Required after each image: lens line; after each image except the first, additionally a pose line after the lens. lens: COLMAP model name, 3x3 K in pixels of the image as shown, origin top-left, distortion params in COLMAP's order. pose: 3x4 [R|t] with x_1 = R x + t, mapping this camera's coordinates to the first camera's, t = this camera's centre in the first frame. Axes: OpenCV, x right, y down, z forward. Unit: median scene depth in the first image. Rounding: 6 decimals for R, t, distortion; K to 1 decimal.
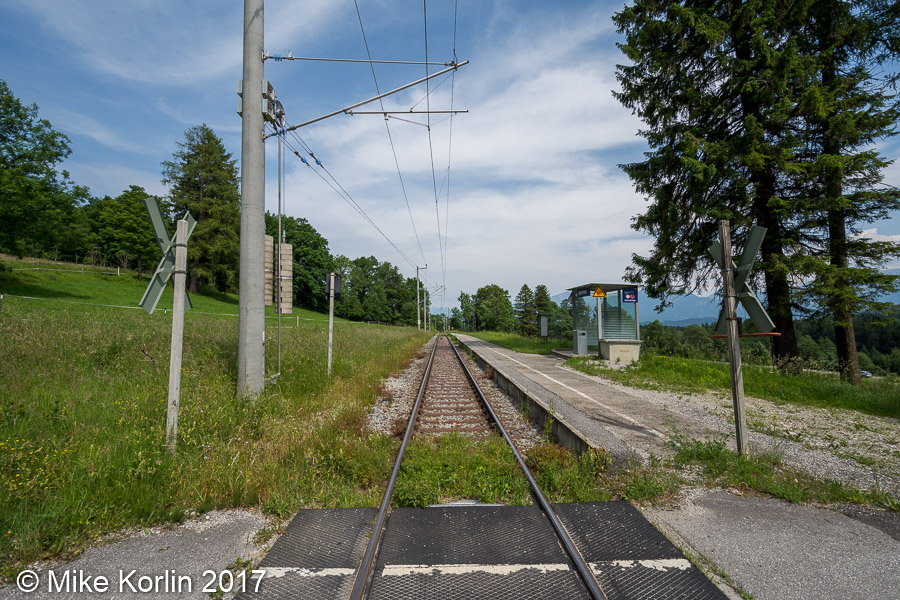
lens RADIAL K [[445.5, 0, 450.0], [0, 445.5, 300.0], [0, 0, 1]] dist [0.000592, 0.000024]
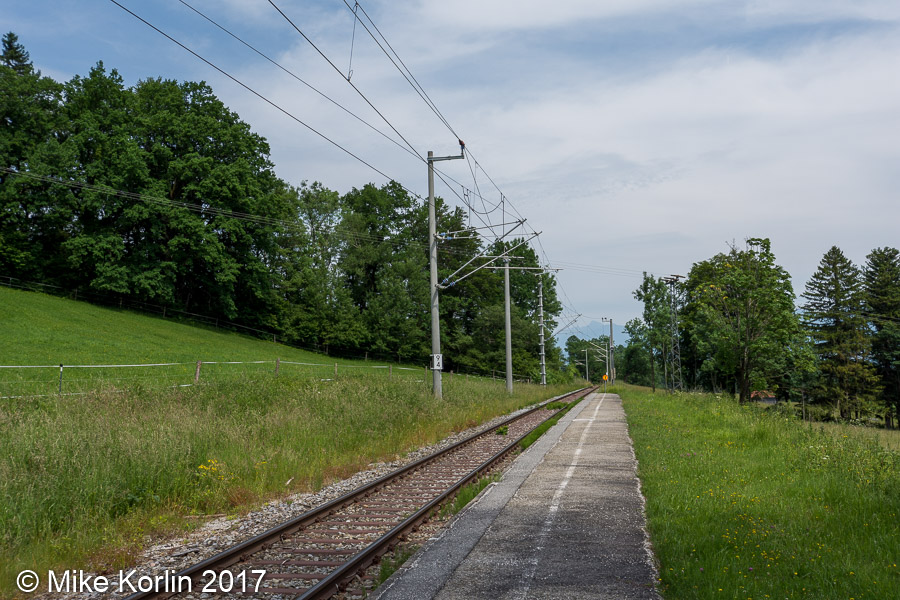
lens RADIAL K [[918.6, 0, 450.0], [0, 918.6, 300.0], [0, 0, 1]] dist [-0.000098, -0.016352]
pose [[0.977763, -0.019613, -0.208793, 0.026385], [0.016929, 0.999750, -0.014638, 0.010732], [0.209028, 0.010778, 0.977850, 0.248711]]
